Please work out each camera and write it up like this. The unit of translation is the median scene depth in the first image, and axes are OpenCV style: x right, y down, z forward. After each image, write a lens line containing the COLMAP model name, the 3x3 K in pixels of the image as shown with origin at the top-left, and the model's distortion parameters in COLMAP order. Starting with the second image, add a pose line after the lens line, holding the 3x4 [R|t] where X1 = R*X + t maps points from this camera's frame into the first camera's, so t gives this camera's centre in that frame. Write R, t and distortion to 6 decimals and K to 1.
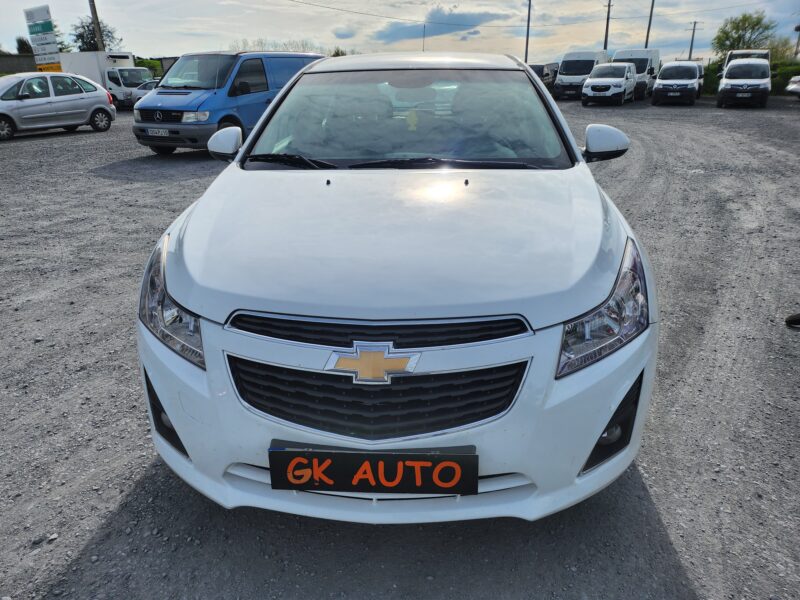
lens RADIAL K [[567.3, 0, 400.0], [0, 567.3, 300.0], [0, 0, 1]] dist [0.050697, -0.074321]
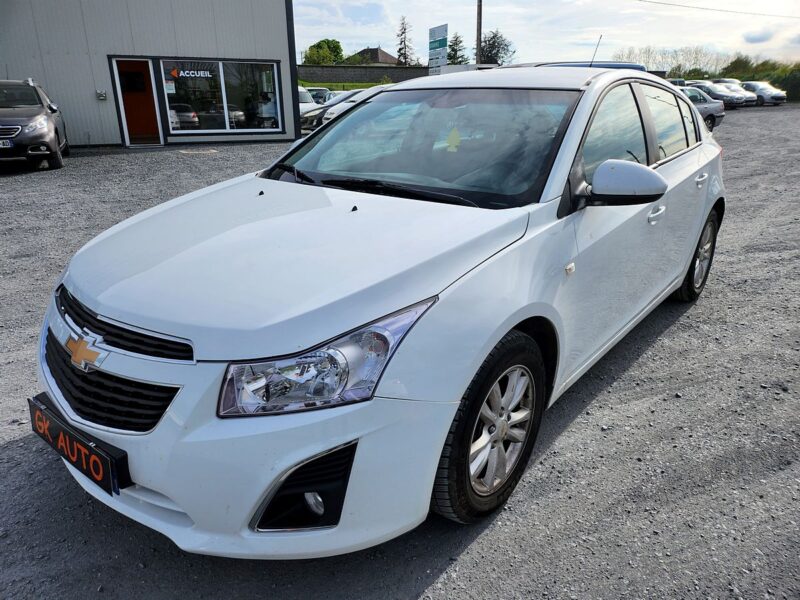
lens RADIAL K [[567.3, 0, 400.0], [0, 567.3, 300.0], [0, 0, 1]] dist [0.050697, -0.074321]
pose [[0.821604, 0.197917, -0.534598, 0.966859], [-0.205197, 0.977612, 0.046569, -0.156929], [0.531847, 0.071437, 0.843822, 0.326590]]
